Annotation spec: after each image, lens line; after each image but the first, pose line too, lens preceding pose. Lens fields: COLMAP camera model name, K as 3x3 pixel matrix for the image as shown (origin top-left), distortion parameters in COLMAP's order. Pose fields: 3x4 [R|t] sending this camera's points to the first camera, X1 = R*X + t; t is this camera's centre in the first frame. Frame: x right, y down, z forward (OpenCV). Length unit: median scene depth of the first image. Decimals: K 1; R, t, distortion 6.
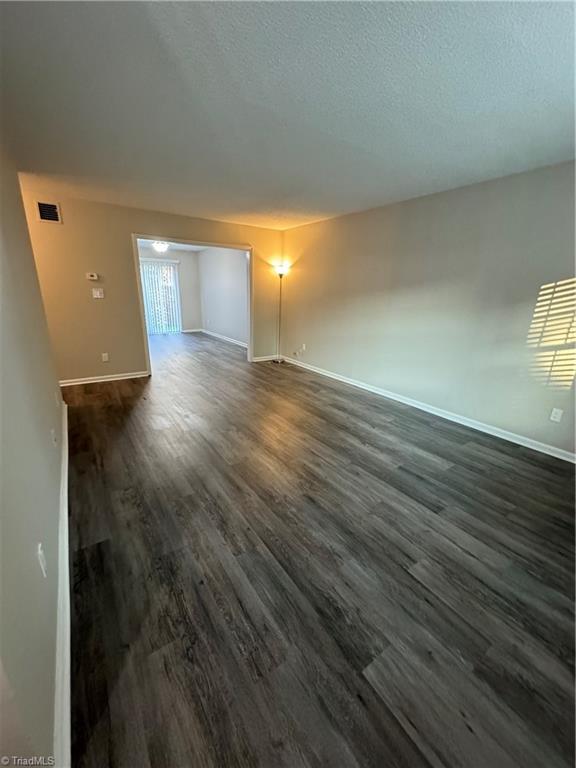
lens RADIAL K [[305.5, 0, 288.0], [0, 305.5, 384.0], [0, 0, 1]] dist [-0.000892, 0.000033]
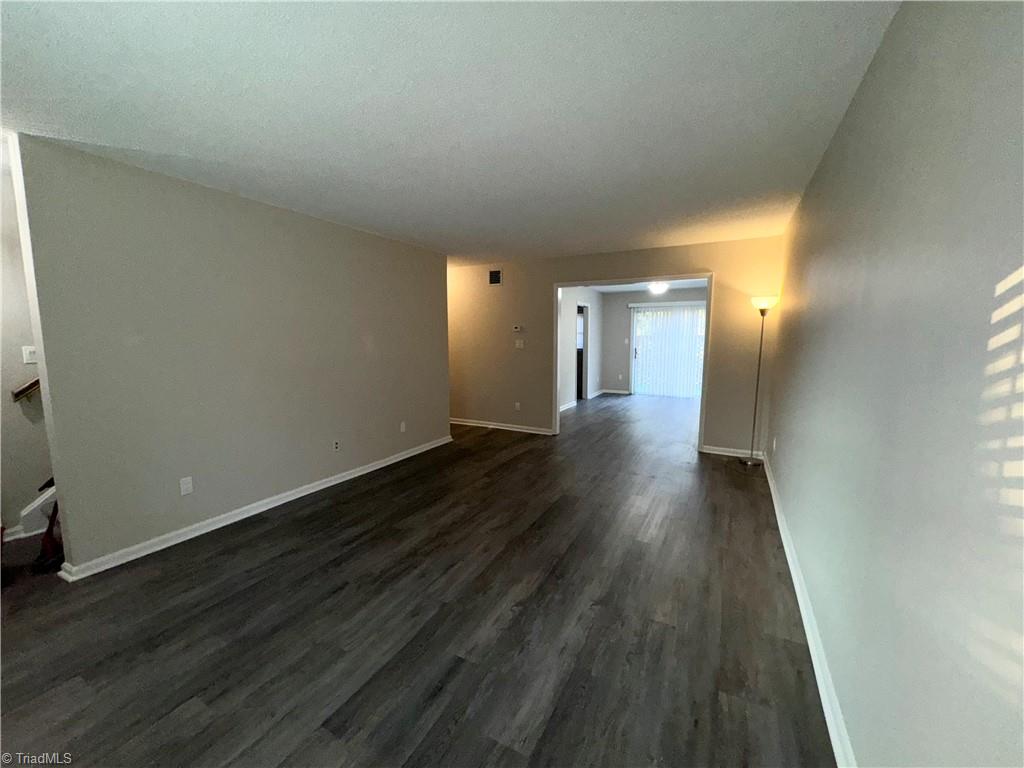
lens RADIAL K [[407.3, 0, 512.0], [0, 407.3, 384.0], [0, 0, 1]] dist [-0.000892, 0.000033]
pose [[0.456012, 0.077441, -0.886598, 0.840497], [-0.249313, 0.967435, -0.043730, -0.146062], [0.854339, 0.240982, 0.460469, 0.551287]]
